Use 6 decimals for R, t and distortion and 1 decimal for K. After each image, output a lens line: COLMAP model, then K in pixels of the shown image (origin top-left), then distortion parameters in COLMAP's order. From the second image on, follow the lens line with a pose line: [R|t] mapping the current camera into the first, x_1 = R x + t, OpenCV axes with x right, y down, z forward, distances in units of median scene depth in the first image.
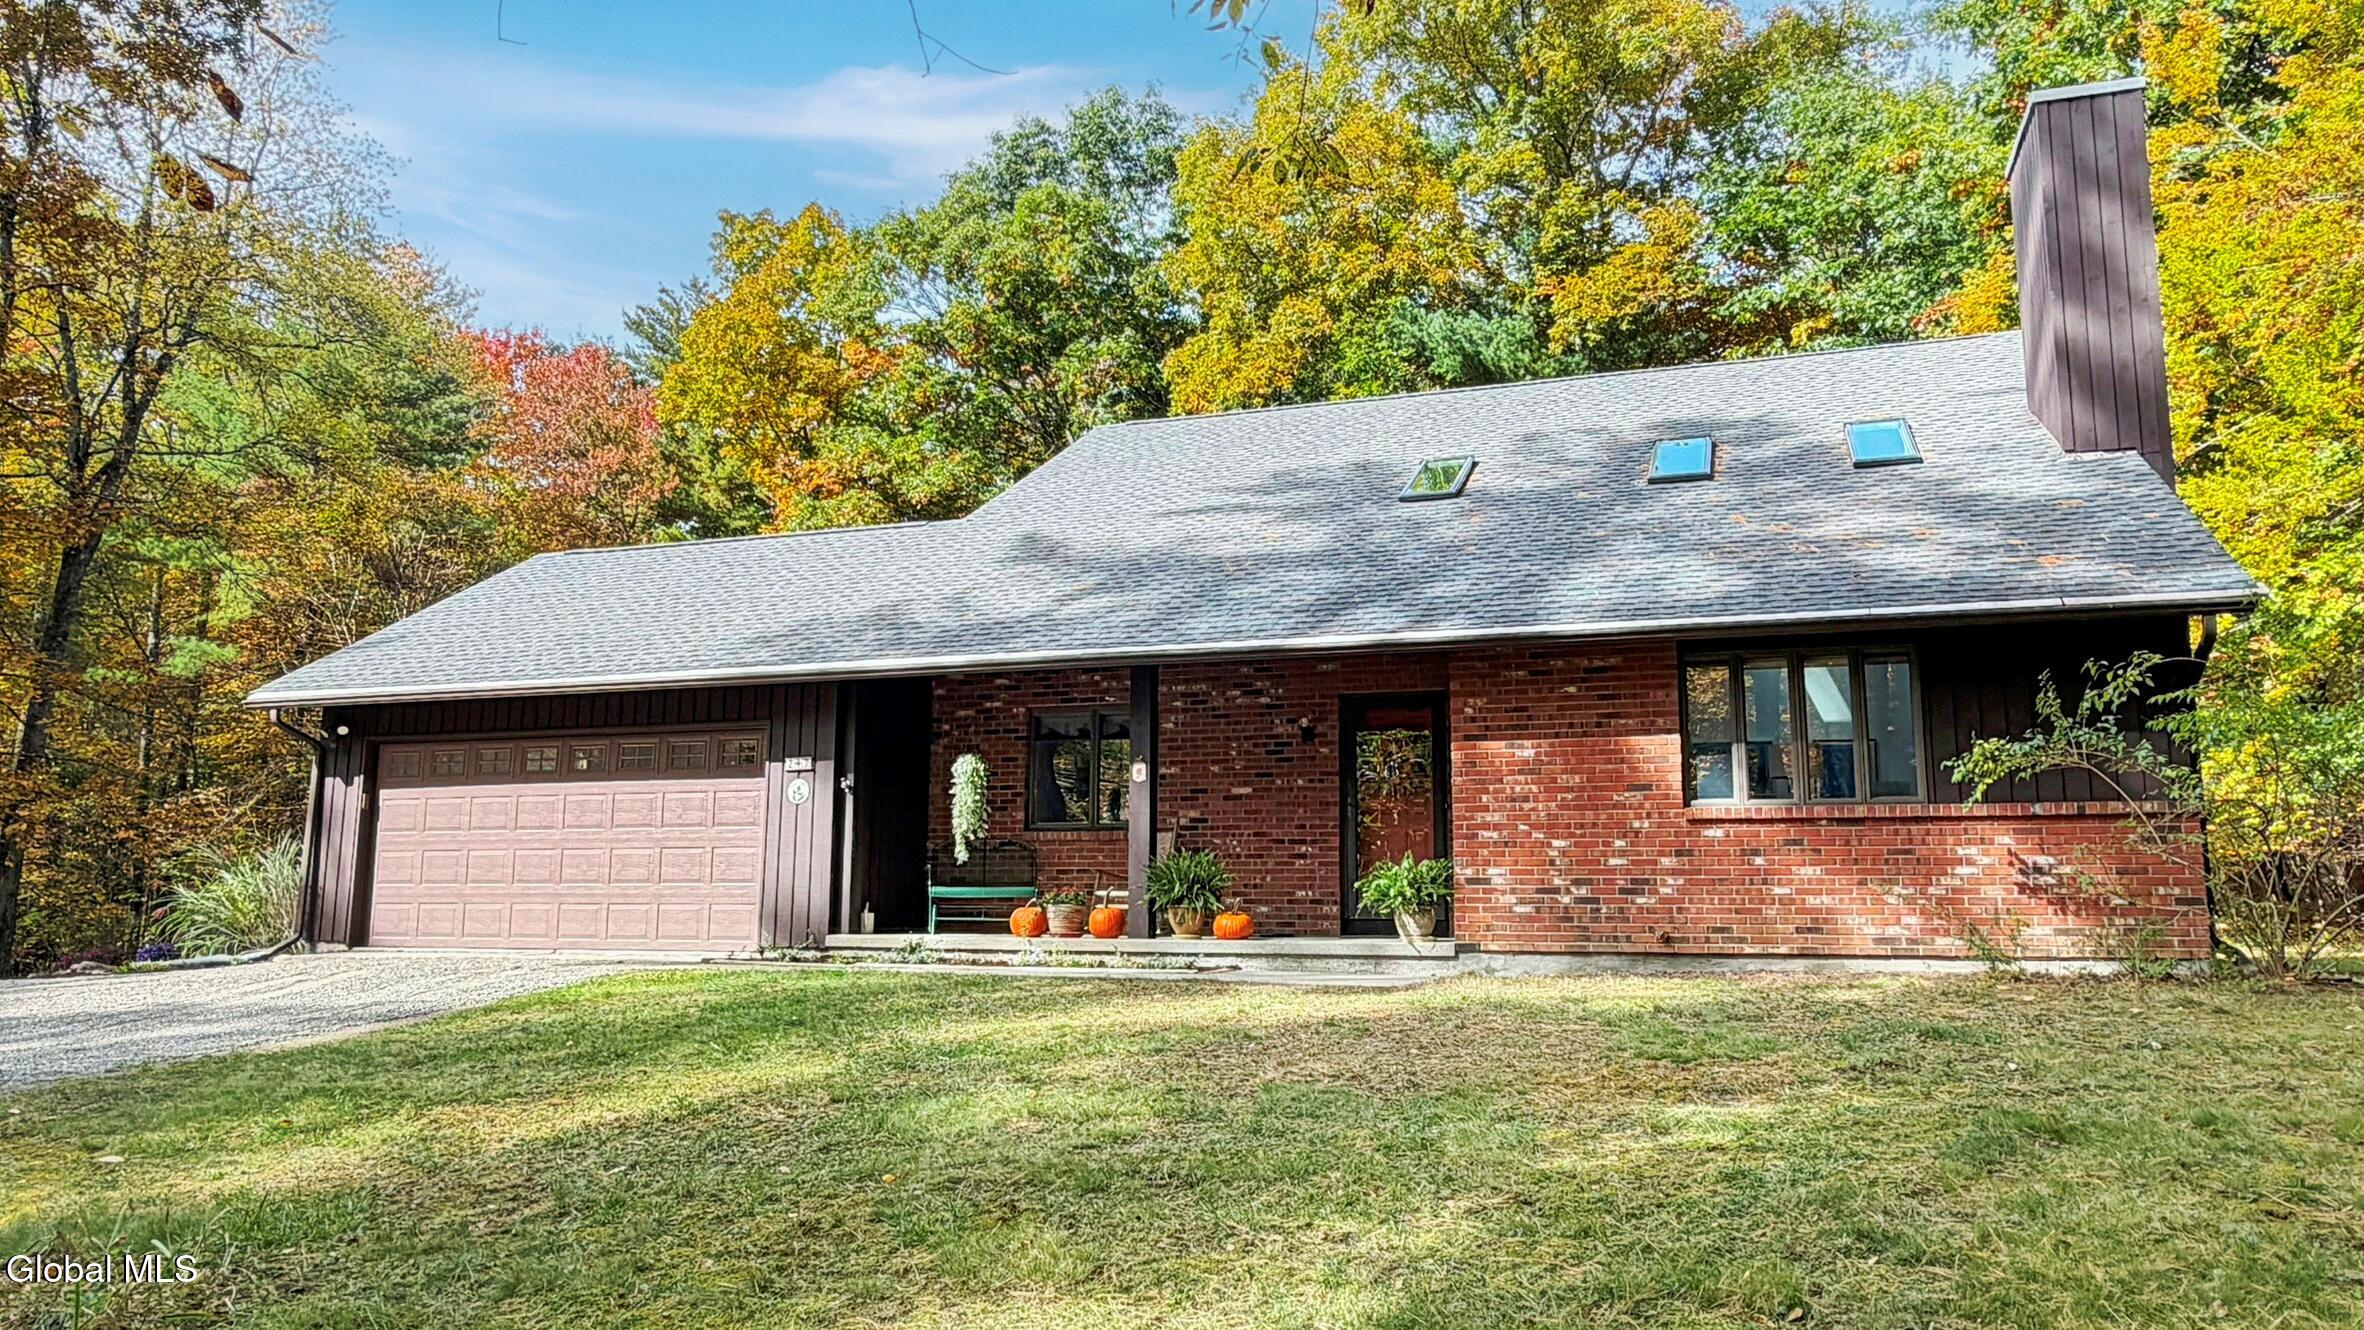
lens RADIAL K [[1629.9, 0, 1183.0], [0, 1629.9, 675.1], [0, 0, 1]] dist [0.001892, -0.003111]
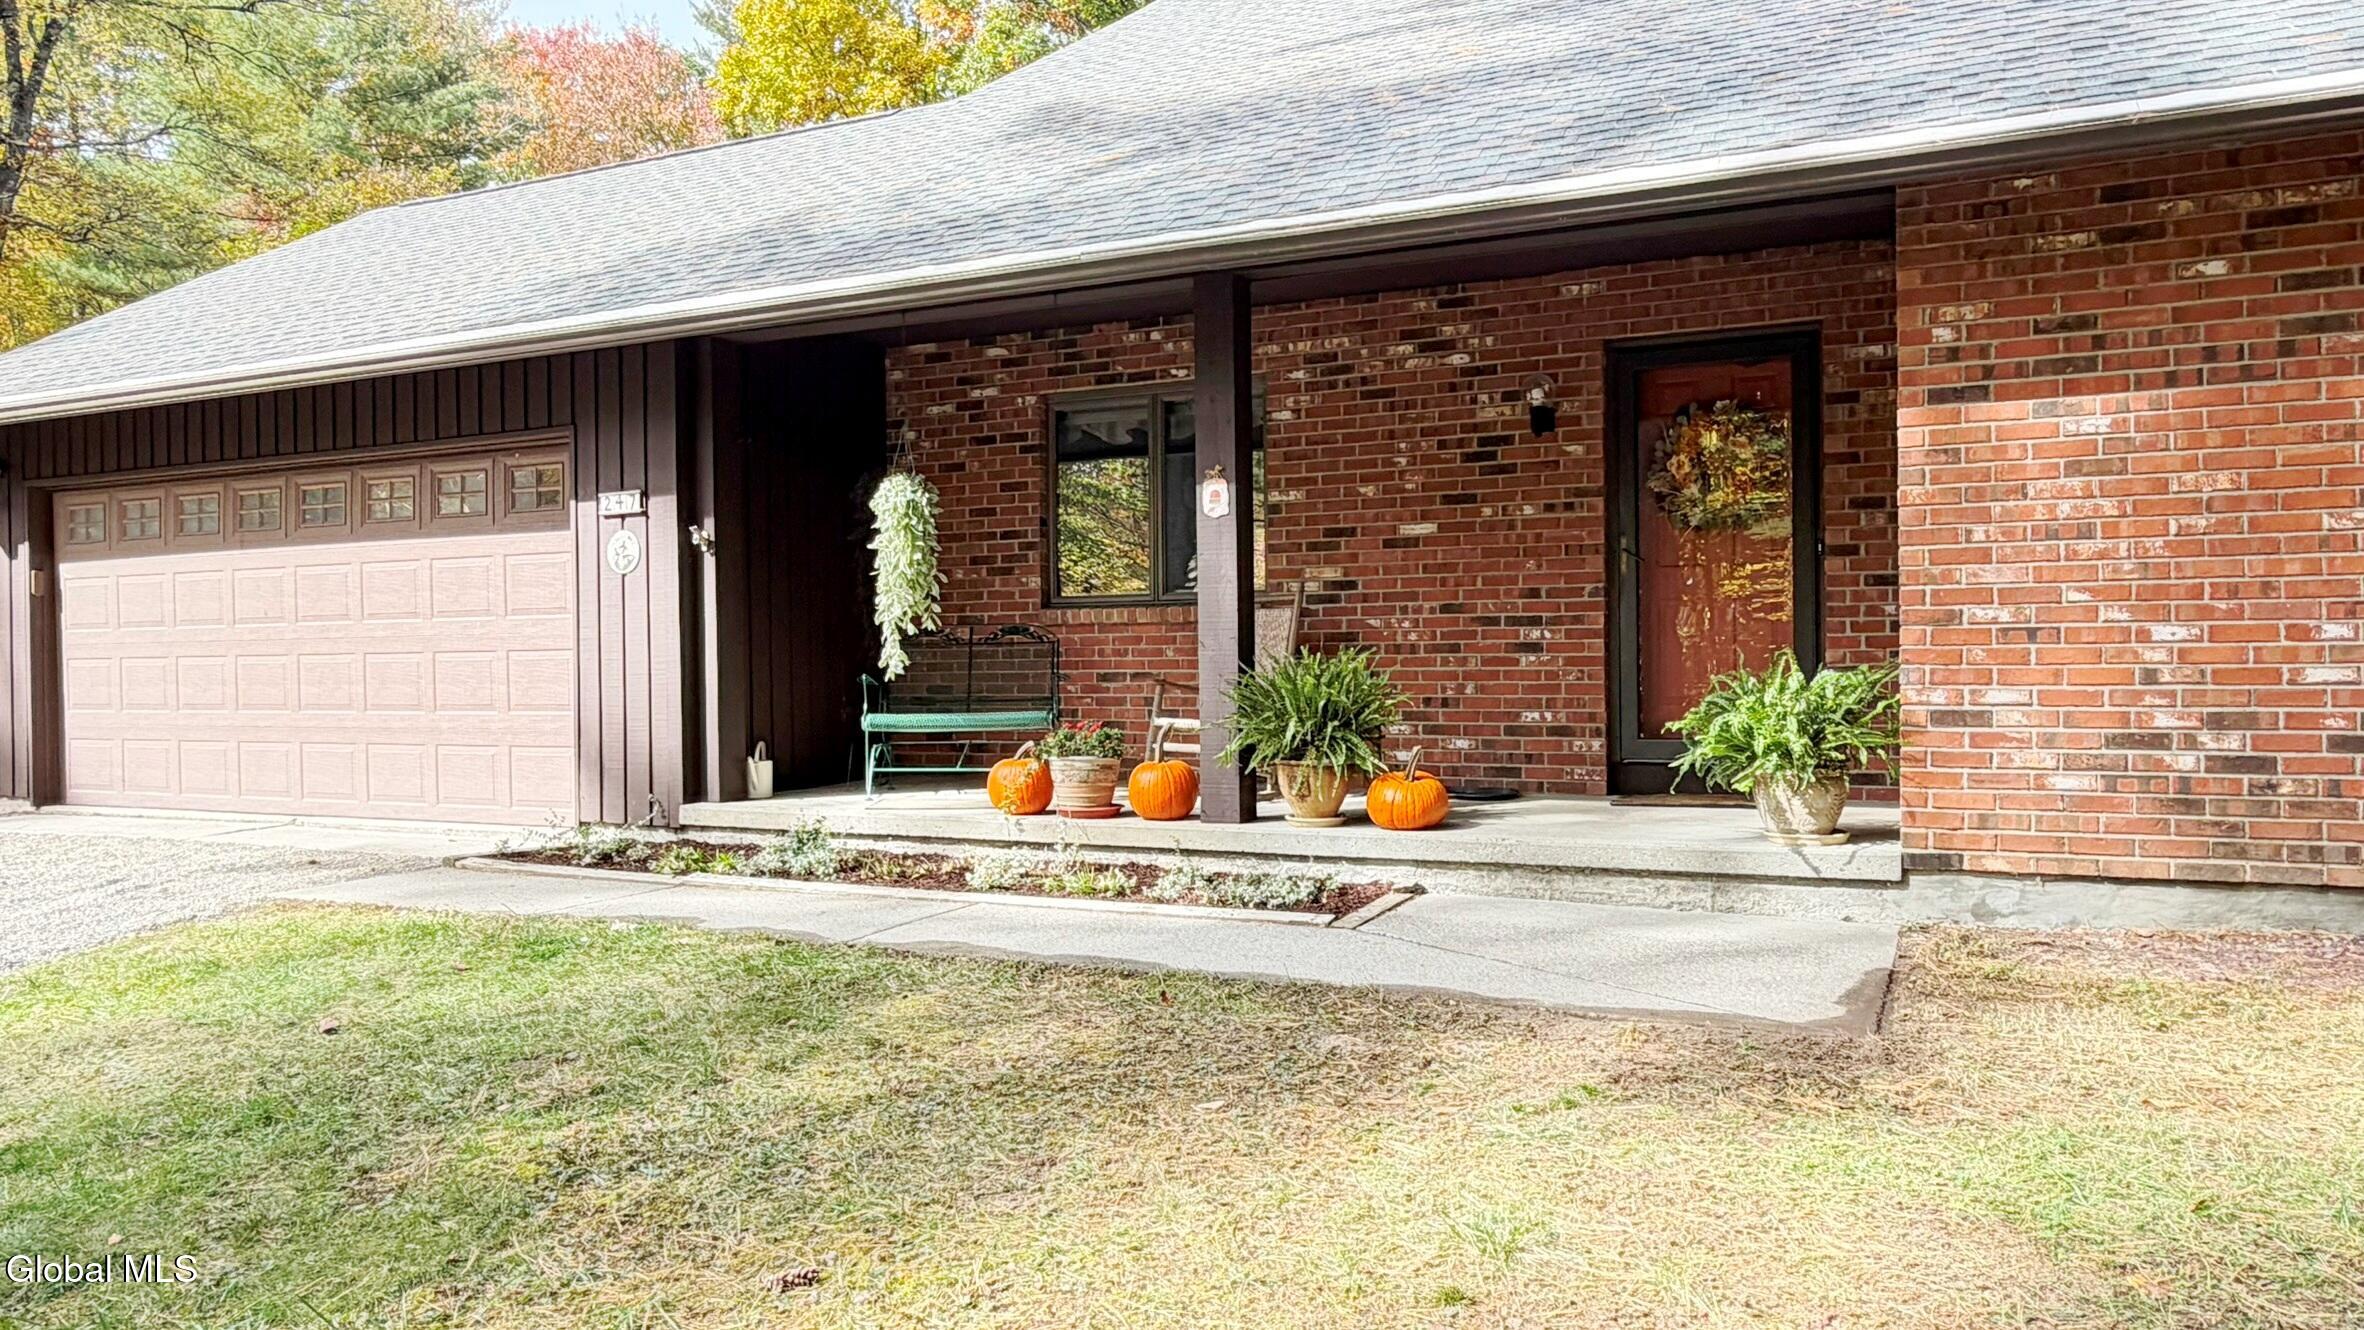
lens RADIAL K [[1629.9, 0, 1172.8], [0, 1629.9, 655.1], [0, 0, 1]] dist [0.001892, -0.003111]
pose [[0.994142, -0.018597, -0.106467, 0.012584], [0.033906, 0.989019, 0.143848, 0.033666], [0.102623, -0.146615, 0.983856, 0.482217]]
